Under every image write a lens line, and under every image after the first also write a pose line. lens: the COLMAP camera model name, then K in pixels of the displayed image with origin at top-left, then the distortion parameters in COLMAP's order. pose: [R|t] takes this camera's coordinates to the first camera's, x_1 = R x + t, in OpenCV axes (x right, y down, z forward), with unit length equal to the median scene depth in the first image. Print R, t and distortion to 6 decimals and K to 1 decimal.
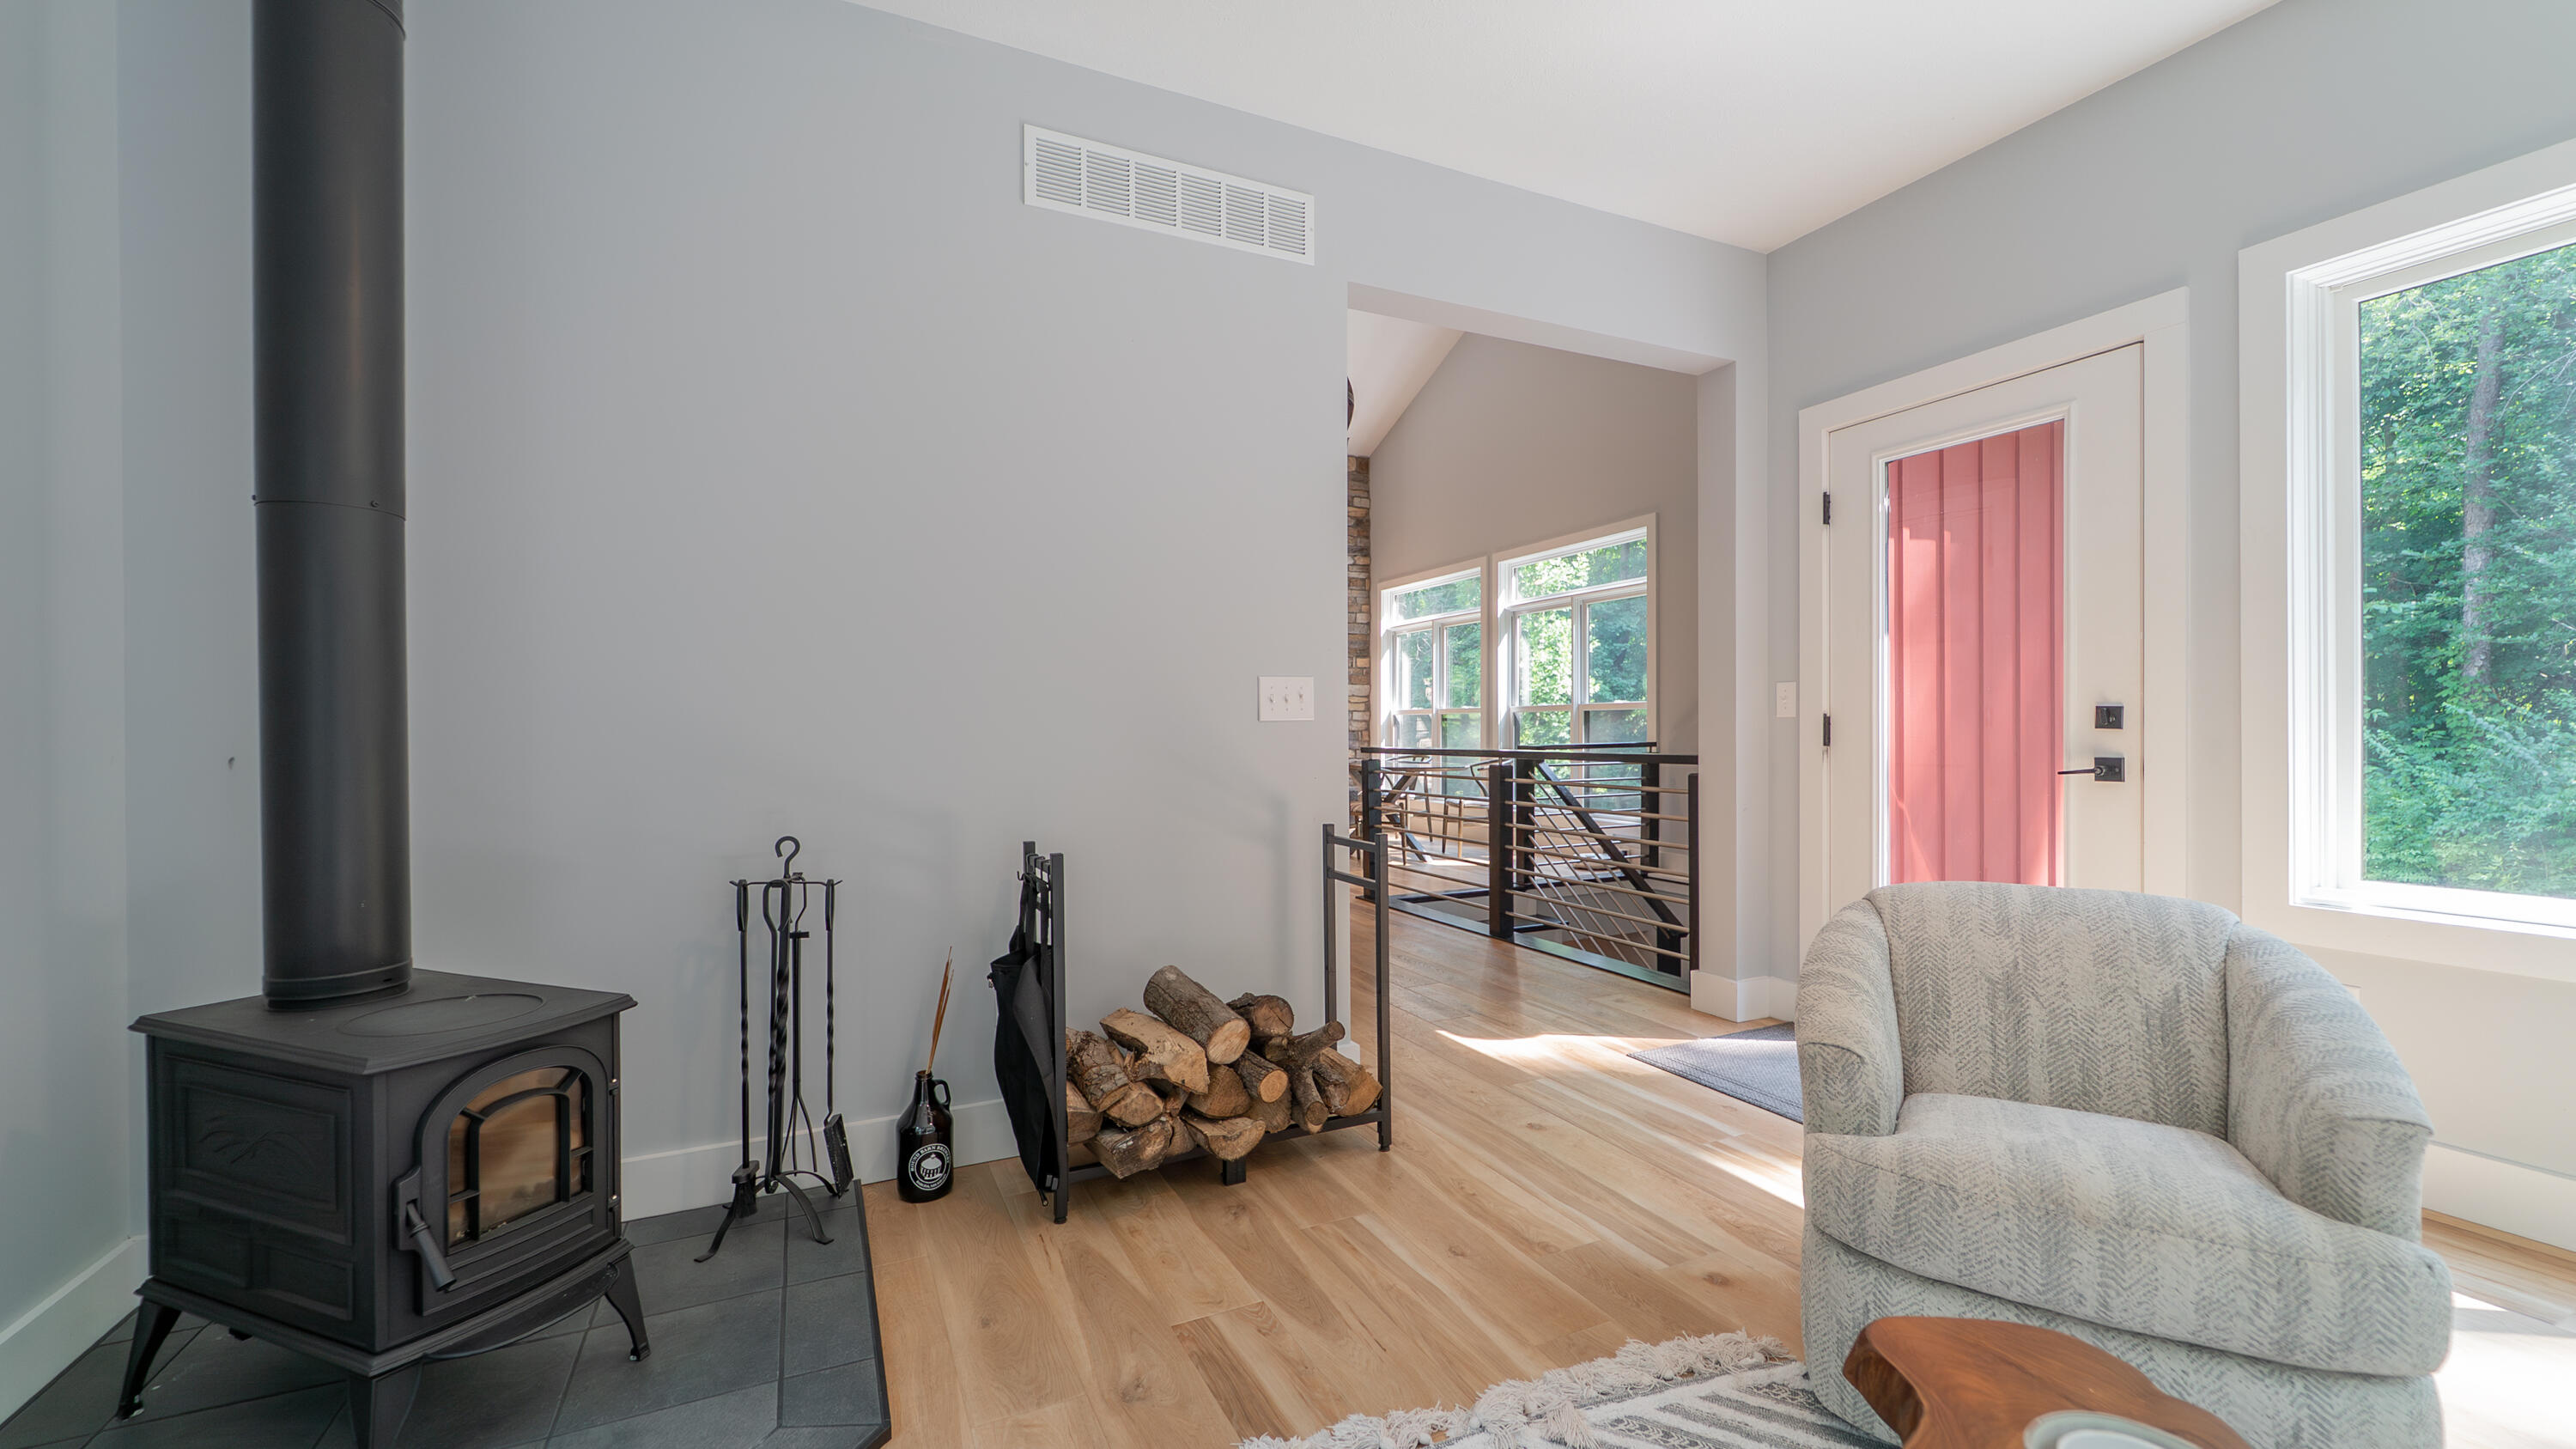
lens RADIAL K [[1022.4, 0, 1290.7], [0, 1022.4, 731.7], [0, 0, 1]] dist [-0.000813, 0.000004]
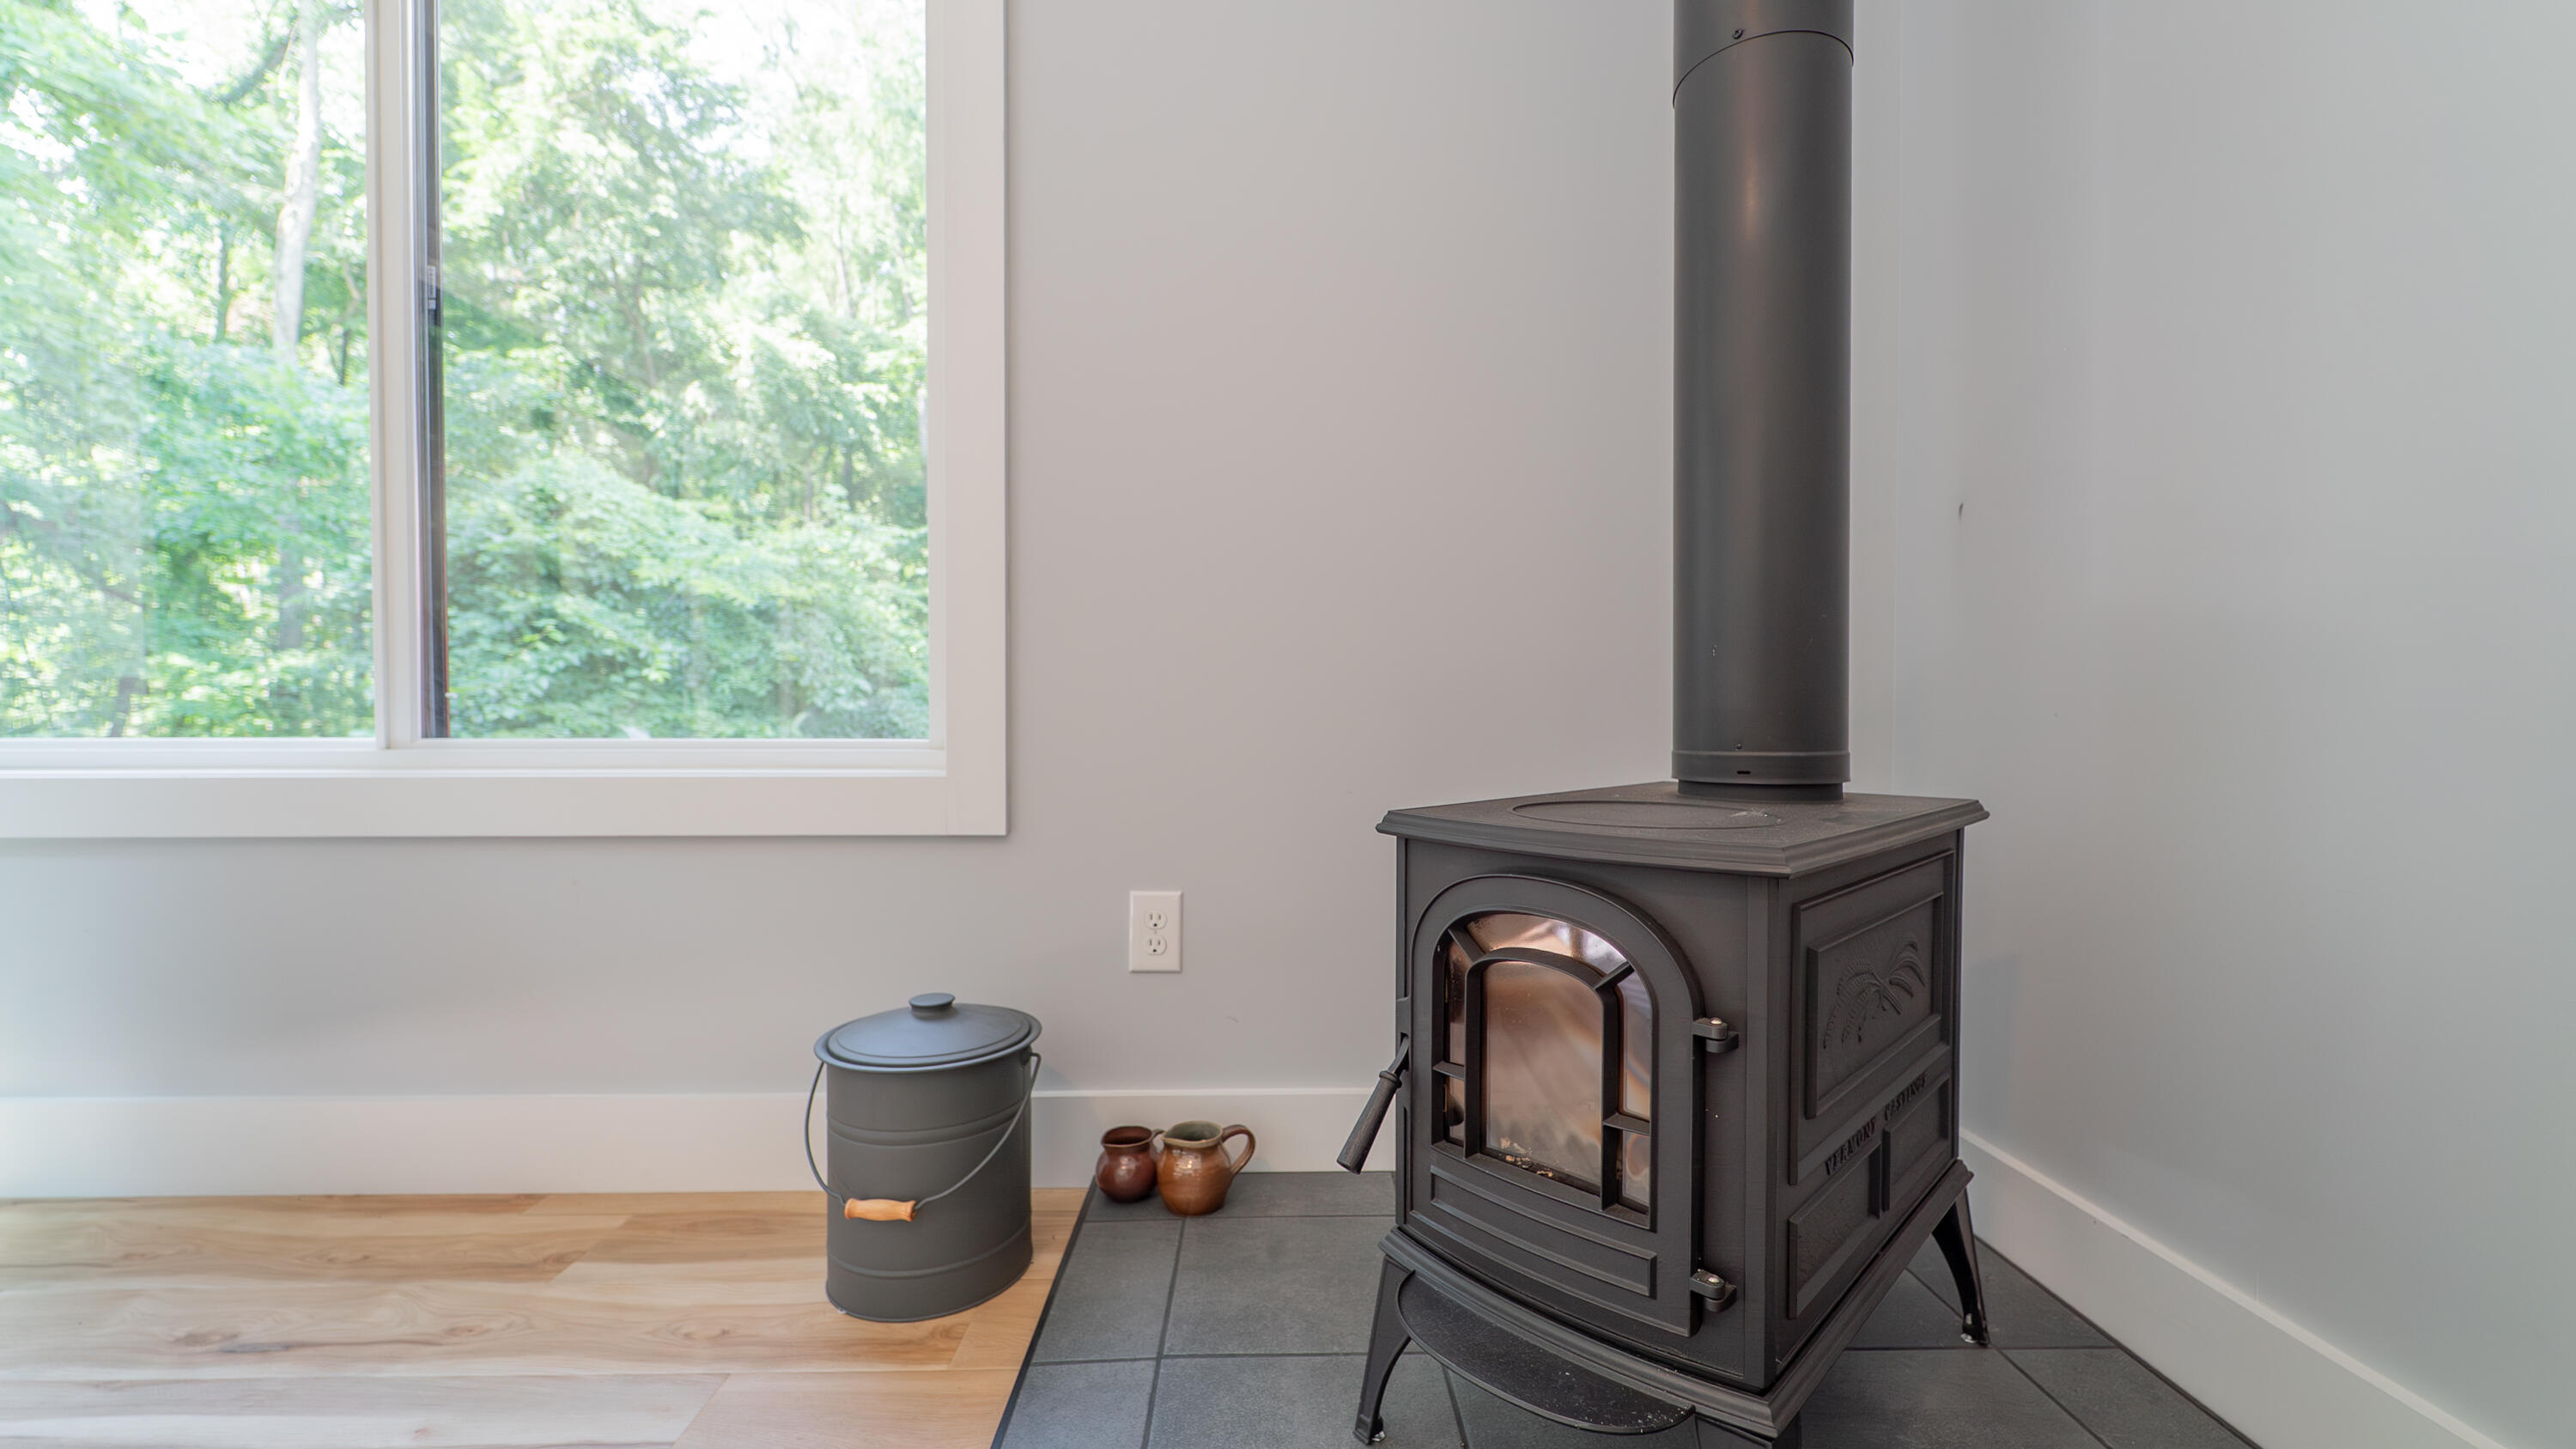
lens RADIAL K [[1022.4, 0, 1290.7], [0, 1022.4, 731.7], [0, 0, 1]] dist [-0.000813, 0.000004]
pose [[-0.429729, 0.023748, -0.902646, -0.174387], [-0.000030, 0.999654, 0.026314, 0.198210], [0.902958, 0.011335, -0.429579, 1.016821]]
